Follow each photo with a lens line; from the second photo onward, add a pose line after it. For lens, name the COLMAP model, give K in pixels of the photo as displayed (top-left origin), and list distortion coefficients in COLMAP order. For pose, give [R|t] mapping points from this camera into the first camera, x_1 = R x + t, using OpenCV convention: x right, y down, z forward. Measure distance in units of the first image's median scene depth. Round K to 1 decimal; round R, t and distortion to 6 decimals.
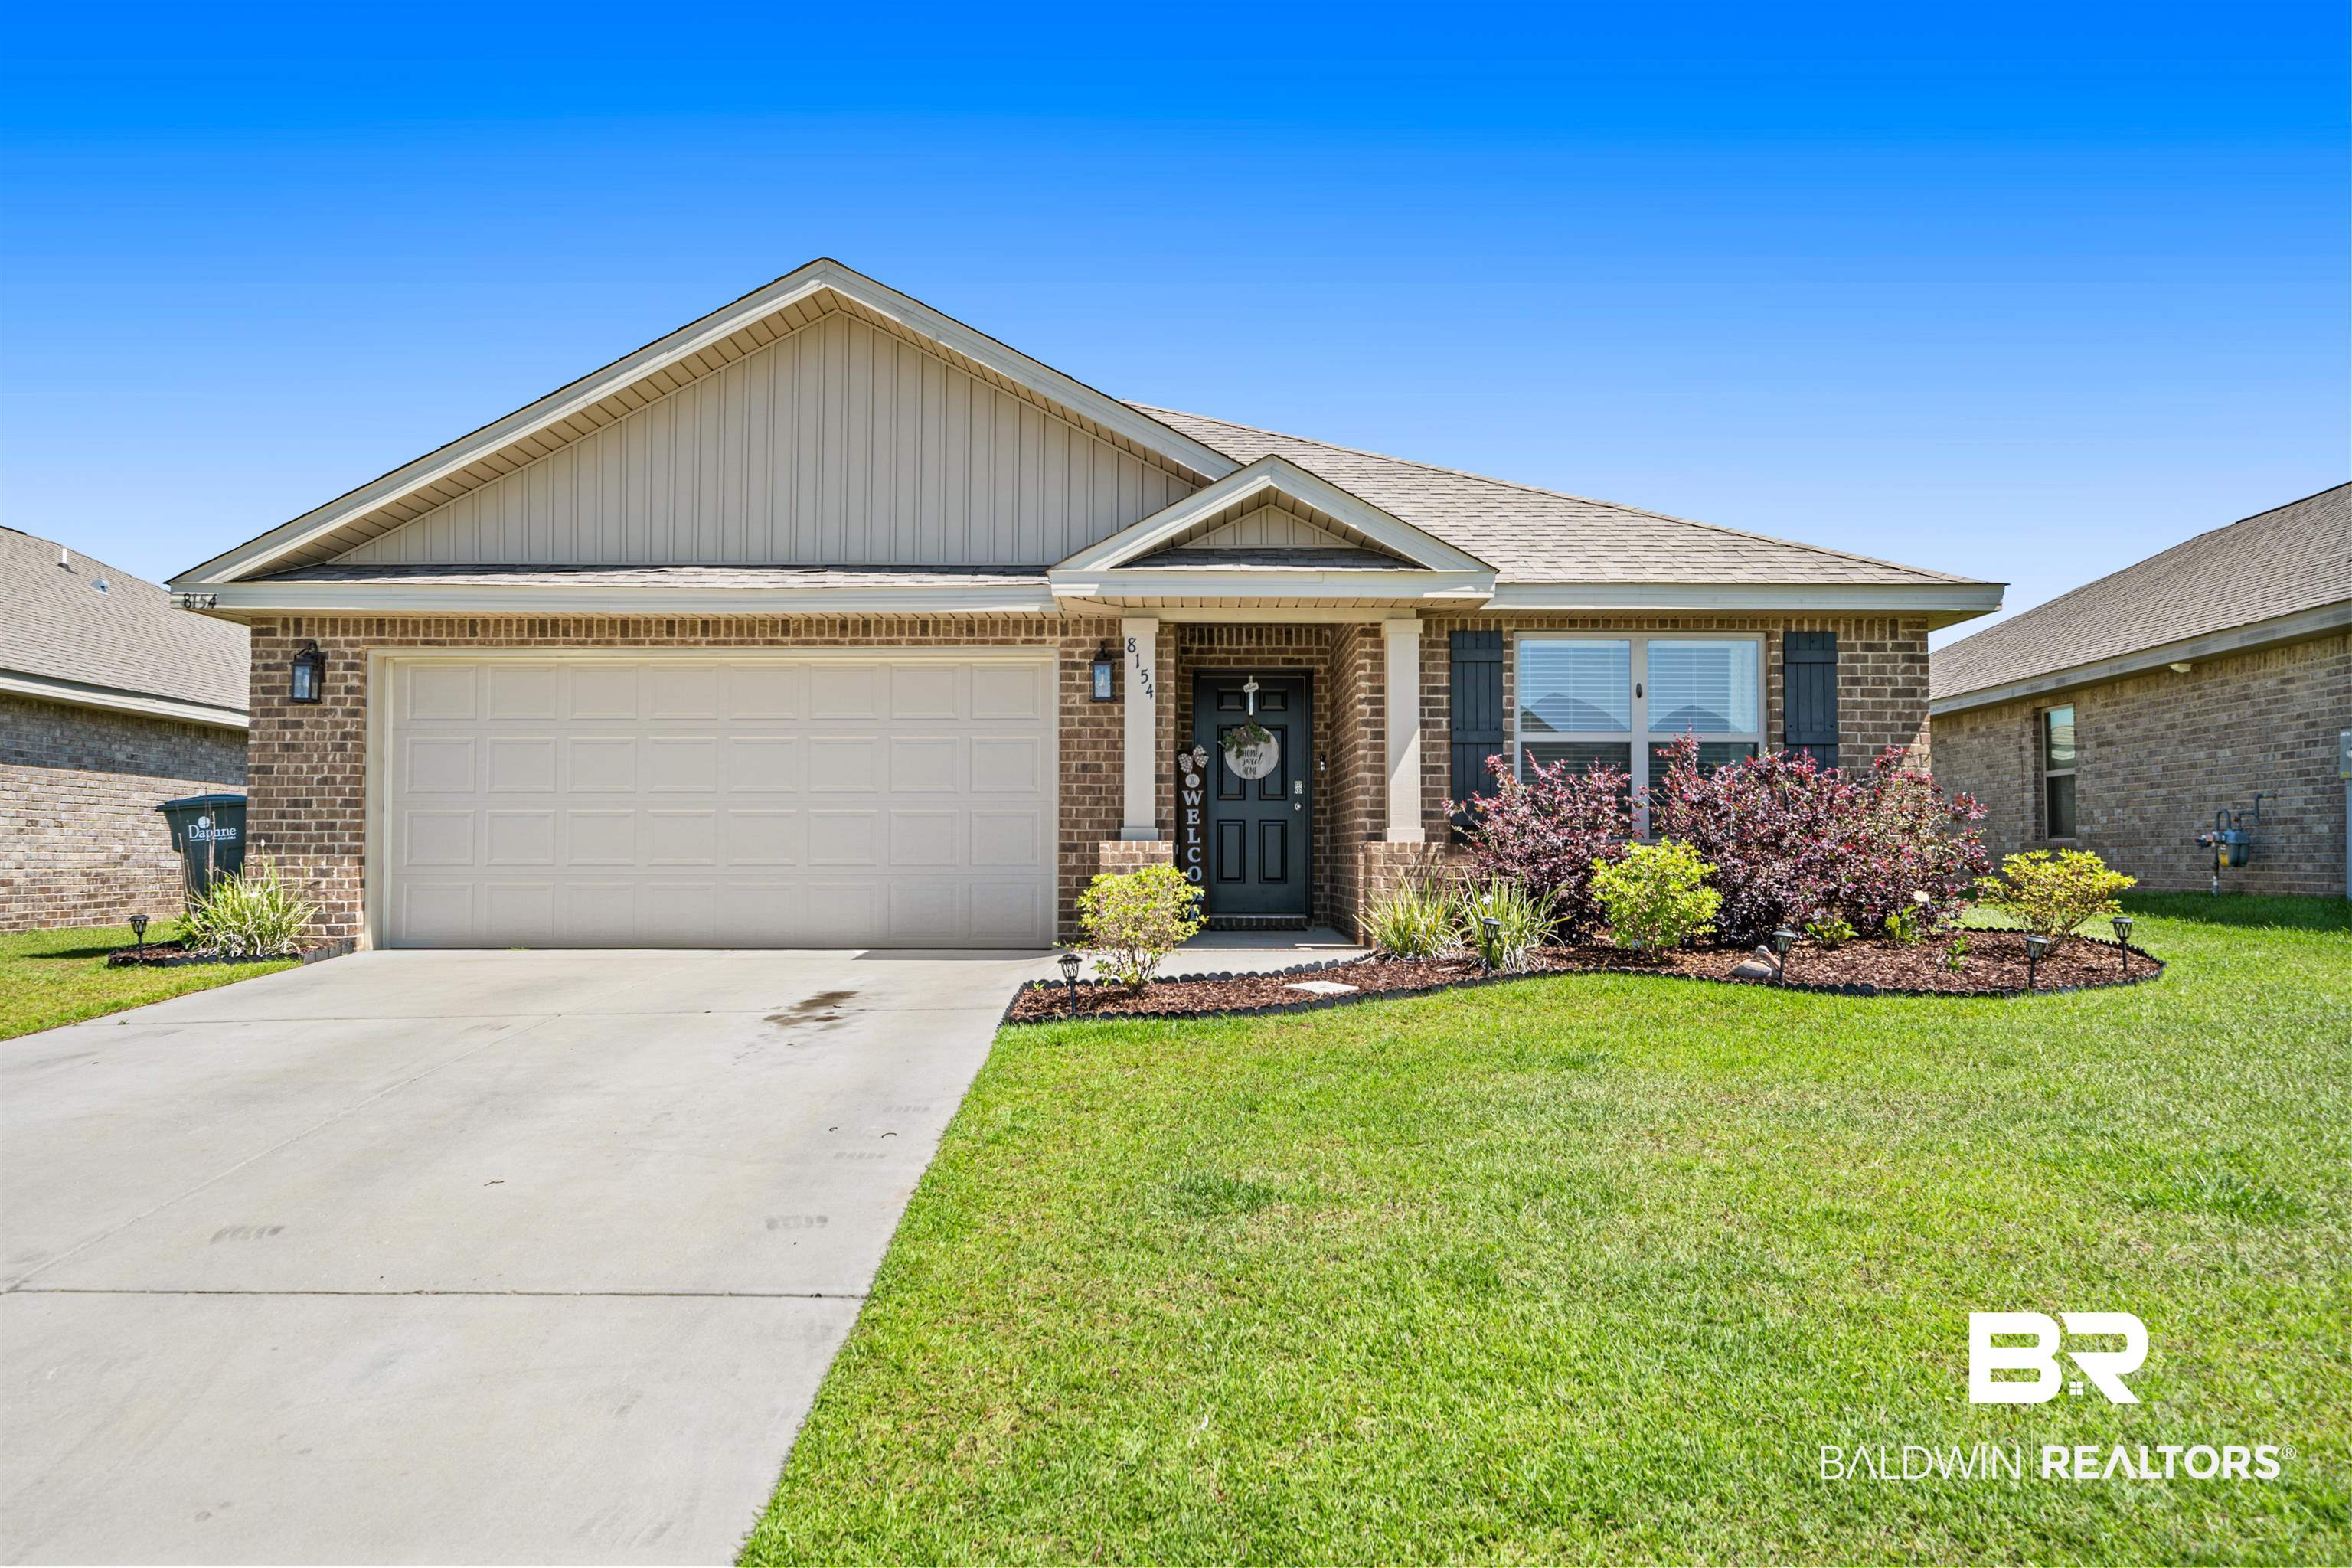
lens RADIAL K [[1620.2, 0, 1176.0], [0, 1620.2, 784.0], [0, 0, 1]] dist [0.004712, 0.000821]
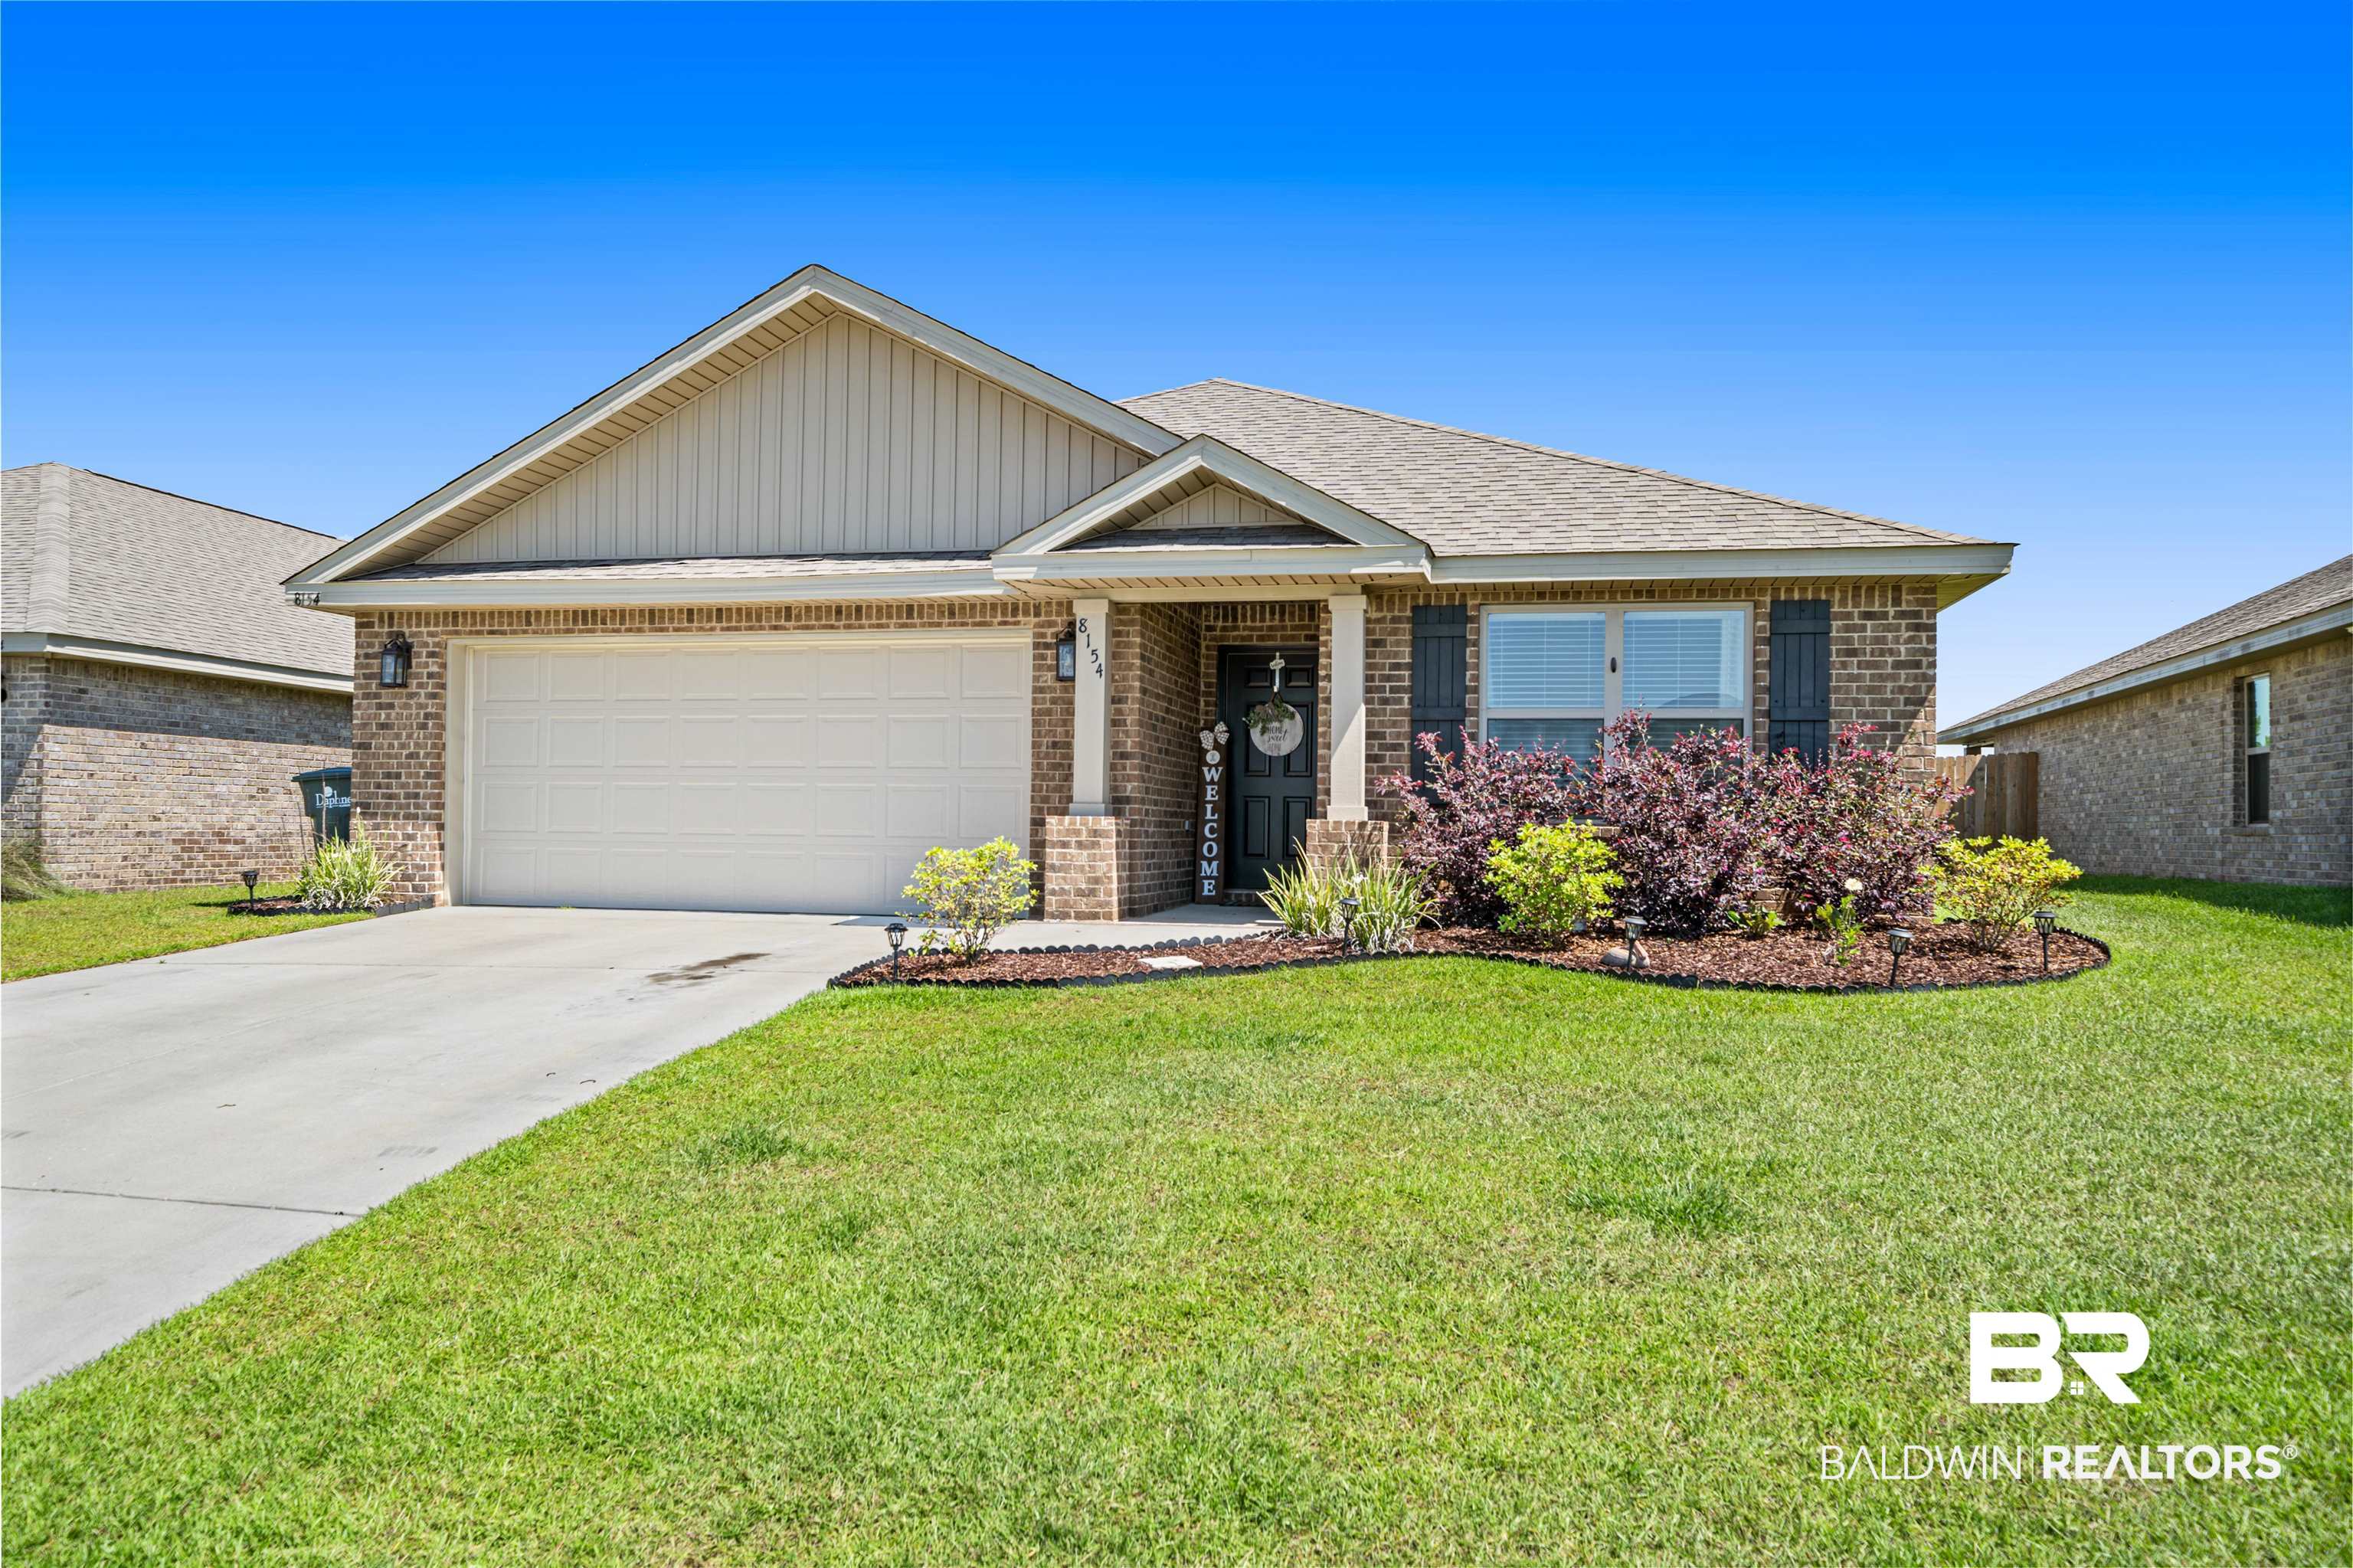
lens RADIAL K [[1620.9, 0, 1176.5], [0, 1620.9, 784.0], [0, 0, 1]] dist [0.004712, 0.000821]
pose [[0.976415, 0.006237, -0.215811, 0.241667], [-0.002741, 0.999860, 0.016492, -0.002344], [0.215884, -0.015511, 0.976296, 0.008426]]
